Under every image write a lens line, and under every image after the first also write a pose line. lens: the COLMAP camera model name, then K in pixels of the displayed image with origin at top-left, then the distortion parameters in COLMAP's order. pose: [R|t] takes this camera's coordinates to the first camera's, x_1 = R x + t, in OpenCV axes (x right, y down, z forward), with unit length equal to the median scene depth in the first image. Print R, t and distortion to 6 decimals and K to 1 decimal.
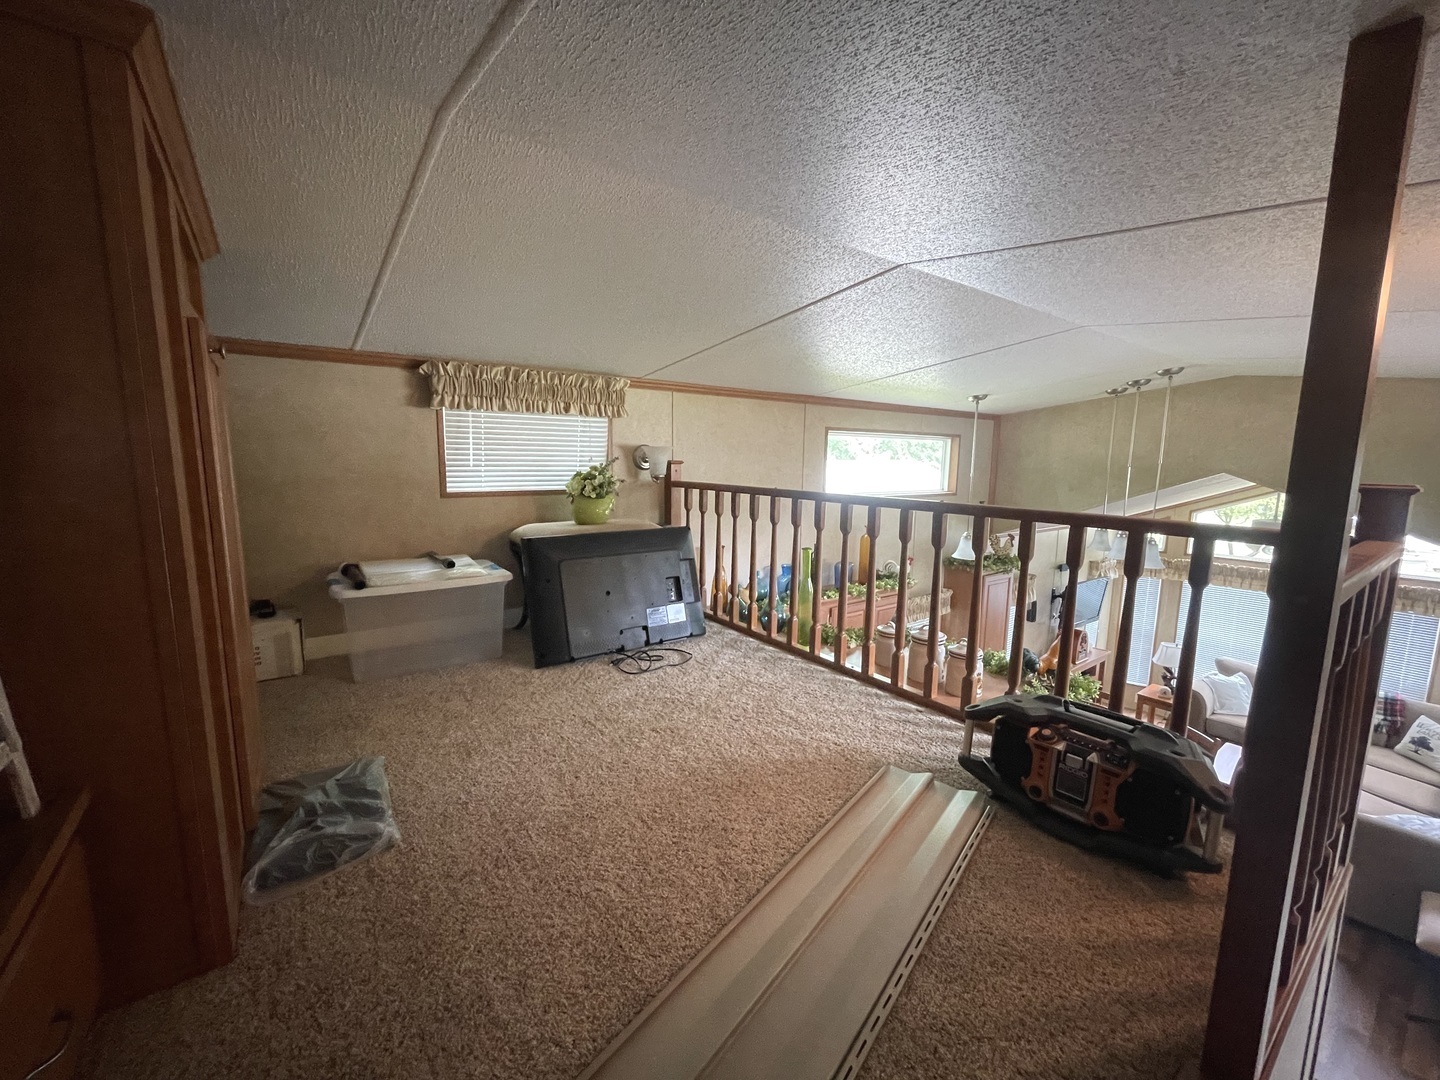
lens RADIAL K [[584.4, 0, 715.8], [0, 584.4, 536.2], [0, 0, 1]] dist [0.000597, -0.001174]
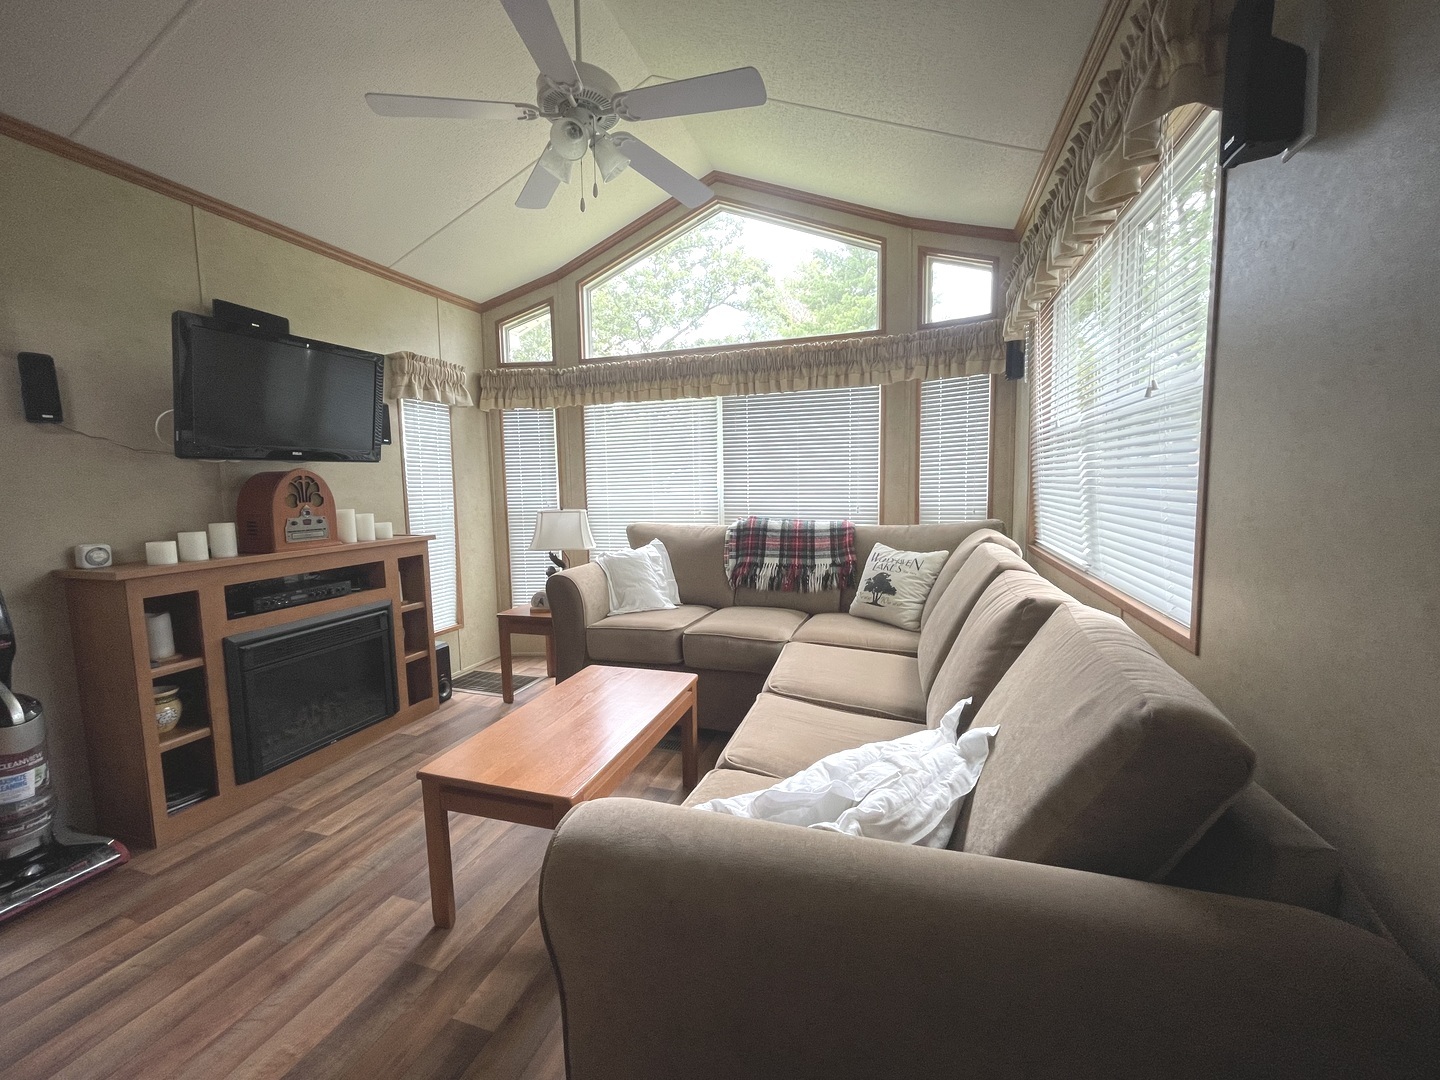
lens RADIAL K [[584.4, 0, 715.8], [0, 584.4, 536.2], [0, 0, 1]] dist [0.000597, -0.001174]
pose [[0.816801, -0.075735, 0.571928, 0.757652], [0.101212, 0.994782, -0.012817, 0.291018], [-0.567973, 0.068355, 0.820204, 0.621304]]
